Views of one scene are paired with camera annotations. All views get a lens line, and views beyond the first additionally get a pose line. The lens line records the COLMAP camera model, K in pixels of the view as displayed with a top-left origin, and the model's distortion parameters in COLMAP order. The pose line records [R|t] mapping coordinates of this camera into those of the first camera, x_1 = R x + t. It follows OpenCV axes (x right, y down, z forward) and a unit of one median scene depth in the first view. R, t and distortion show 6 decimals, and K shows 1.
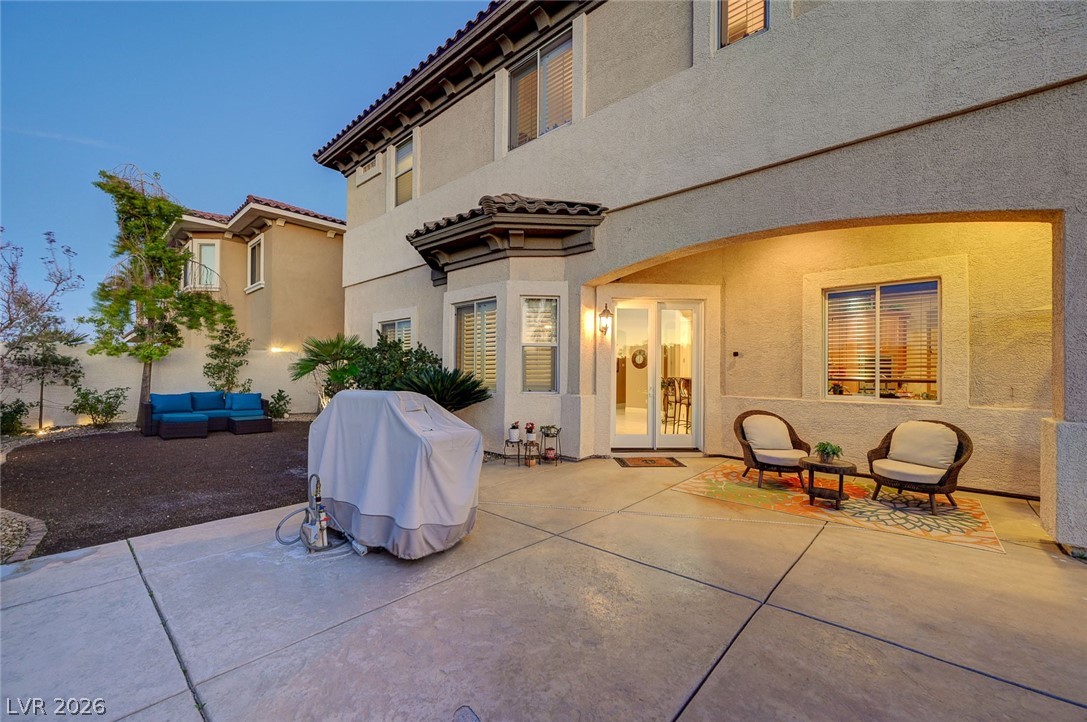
lens RADIAL K [[430.6, 0, 547.5], [0, 430.6, 369.2], [0, 0, 1]] dist [0.001545, -0.000151]
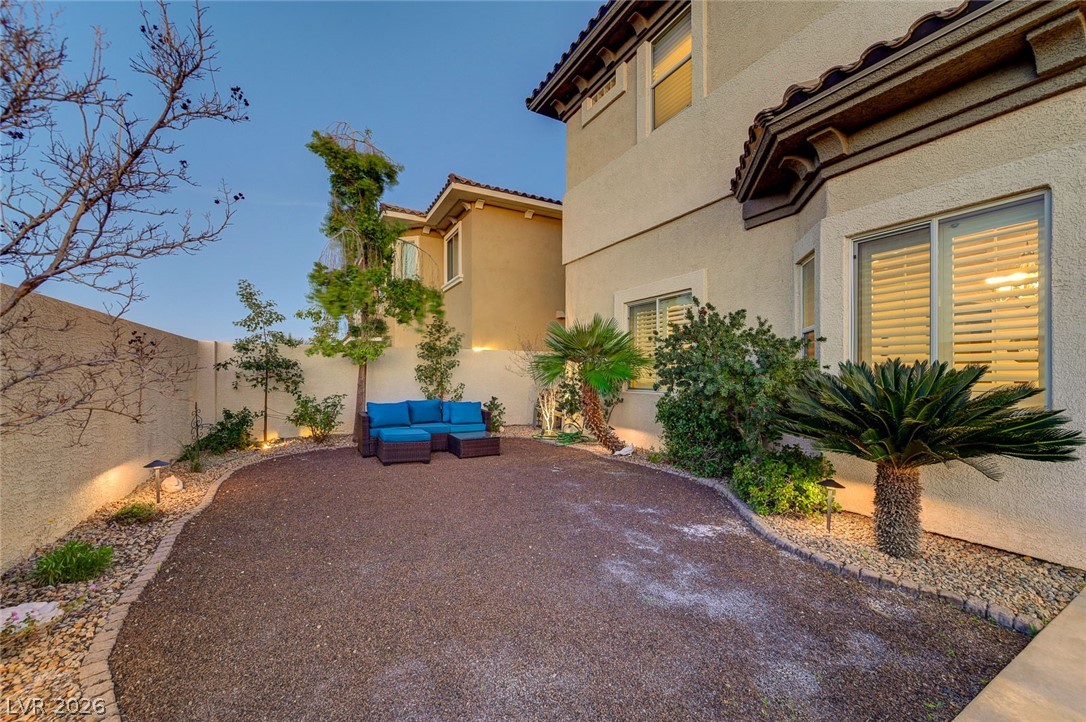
lens RADIAL K [[418.6, 0, 546.8], [0, 418.6, 377.1], [0, 0, 1]] dist [0.000186, -0.000028]
pose [[0.950038, -0.008261, -0.312024, -0.328009], [0.011604, 0.999893, 0.008857, 0.005771], [0.311917, -0.012035, 0.950033, 0.332349]]
